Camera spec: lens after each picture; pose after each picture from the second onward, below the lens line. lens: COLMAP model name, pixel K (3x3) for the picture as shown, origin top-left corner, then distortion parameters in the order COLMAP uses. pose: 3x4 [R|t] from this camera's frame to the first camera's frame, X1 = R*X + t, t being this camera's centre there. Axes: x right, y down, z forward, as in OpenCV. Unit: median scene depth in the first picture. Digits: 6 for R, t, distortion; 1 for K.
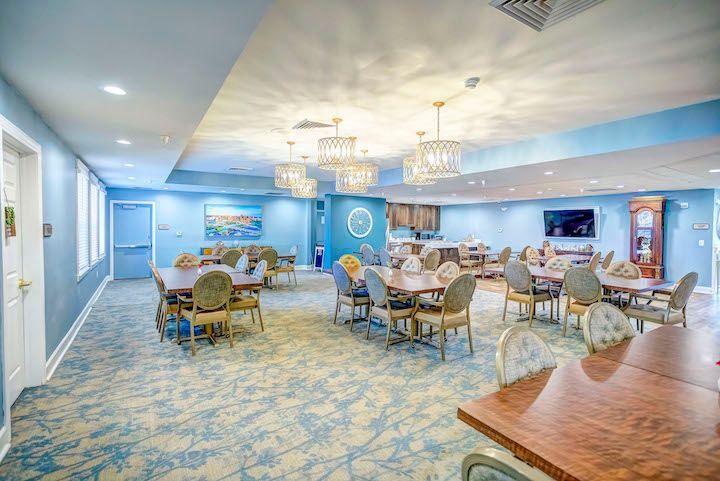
lens RADIAL K [[368.3, 0, 357.3], [0, 368.3, 232.8], [0, 0, 1]] dist [0.000249, 0.000720]
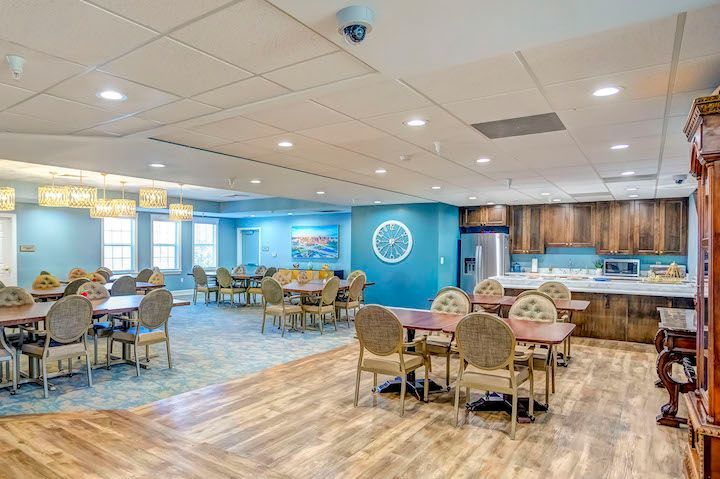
lens RADIAL K [[462.6, 0, 300.9], [0, 462.6, 264.8], [0, 0, 1]] dist [0.004274, 0.002047]
pose [[0.344560, 0.027525, -0.938361, 0.778567], [-0.015934, 0.999598, 0.023470, -0.001394], [0.938629, 0.006865, 0.344860, 0.543244]]
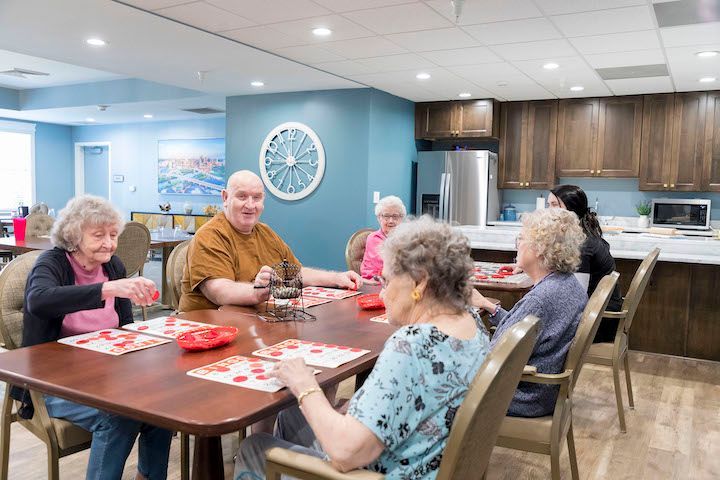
lens RADIAL K [[617.0, 0, 353.3], [0, 617.0, 245.1], [0, 0, 1]] dist [-0.003764, 0.005443]
pose [[0.454277, 0.075556, -0.887651, 0.611419], [-0.033851, 0.997141, 0.067551, 0.013552], [0.890217, -0.000639, 0.455536, 0.777754]]
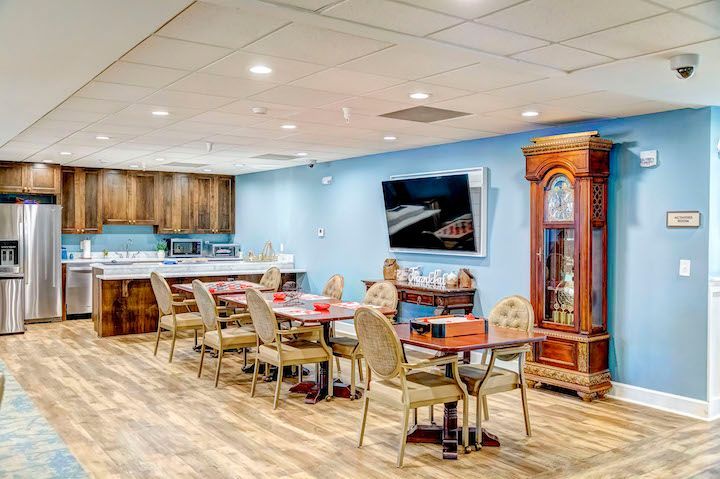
lens RADIAL K [[671.3, 0, 355.8], [0, 671.3, 239.6], [0, 0, 1]] dist [-0.015145, 0.000000]
pose [[0.999225, -0.003566, 0.039198, 0.454036], [0.003476, 0.999991, 0.002374, -0.000907], [-0.039206, -0.002235, 0.999229, 0.299574]]
